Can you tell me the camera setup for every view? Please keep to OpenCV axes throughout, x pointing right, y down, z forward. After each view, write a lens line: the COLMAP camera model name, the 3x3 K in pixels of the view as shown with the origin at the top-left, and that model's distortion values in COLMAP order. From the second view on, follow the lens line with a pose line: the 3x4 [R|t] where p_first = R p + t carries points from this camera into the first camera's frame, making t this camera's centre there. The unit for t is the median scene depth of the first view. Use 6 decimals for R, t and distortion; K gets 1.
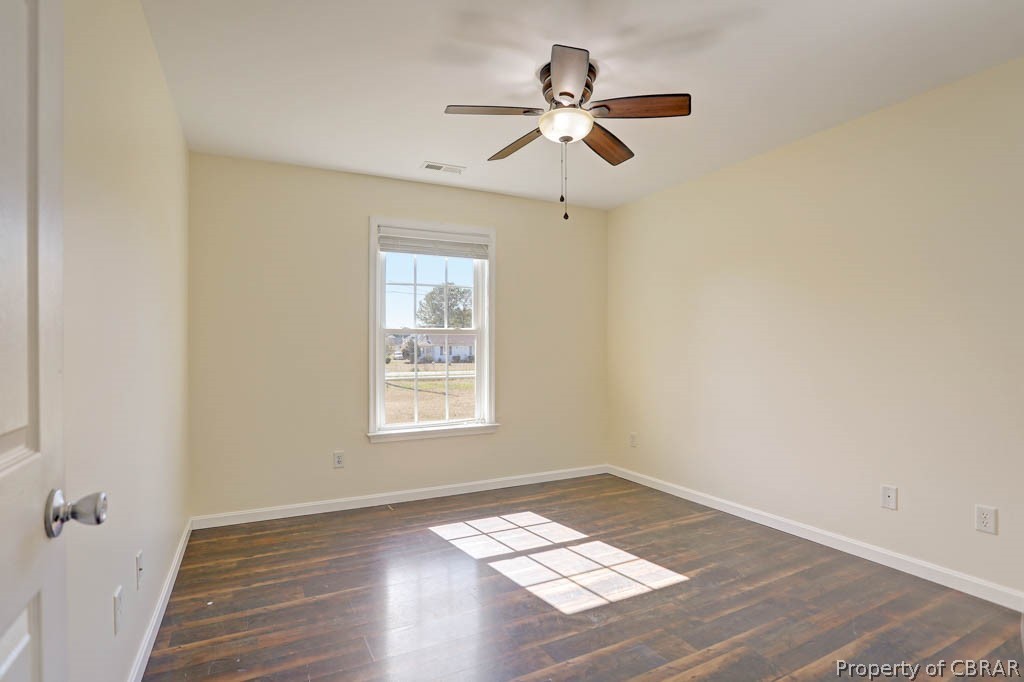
lens RADIAL K [[505.5, 0, 512.1], [0, 505.5, 347.0], [0, 0, 1]] dist [-0.025375, 0.000212]
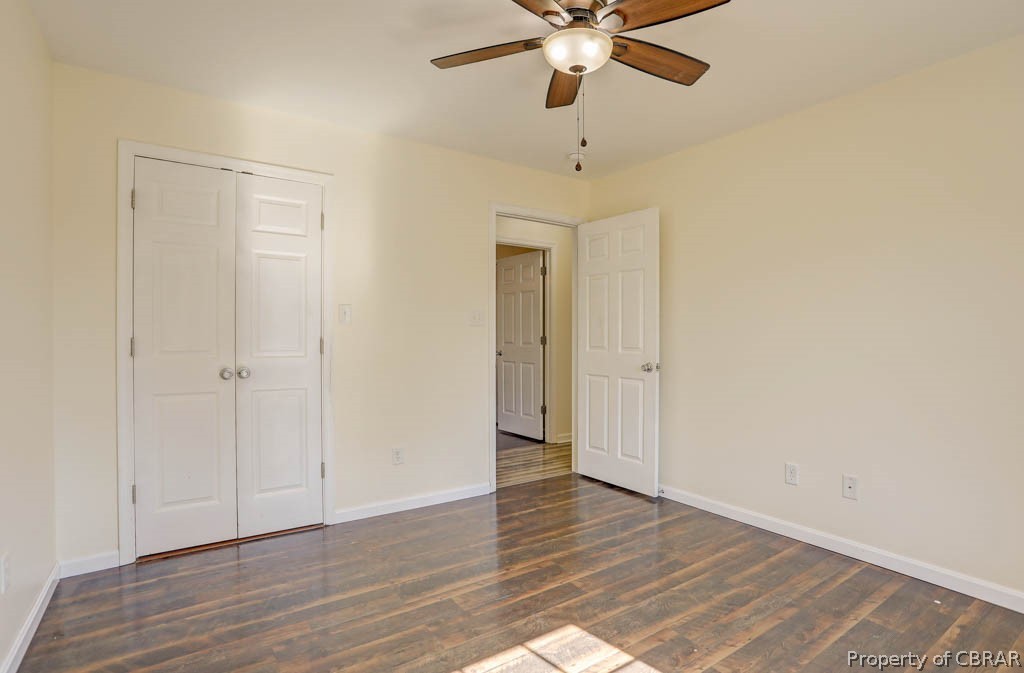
lens RADIAL K [[505.5, 0, 514.0], [0, 505.5, 341.5], [0, 0, 1]] dist [-0.025375, 0.000212]
pose [[-0.993595, 0.000934, -0.112995, 0.318978], [-0.000017, 0.999965, 0.008418, 0.007504], [0.112999, 0.008366, -0.993560, 1.919874]]
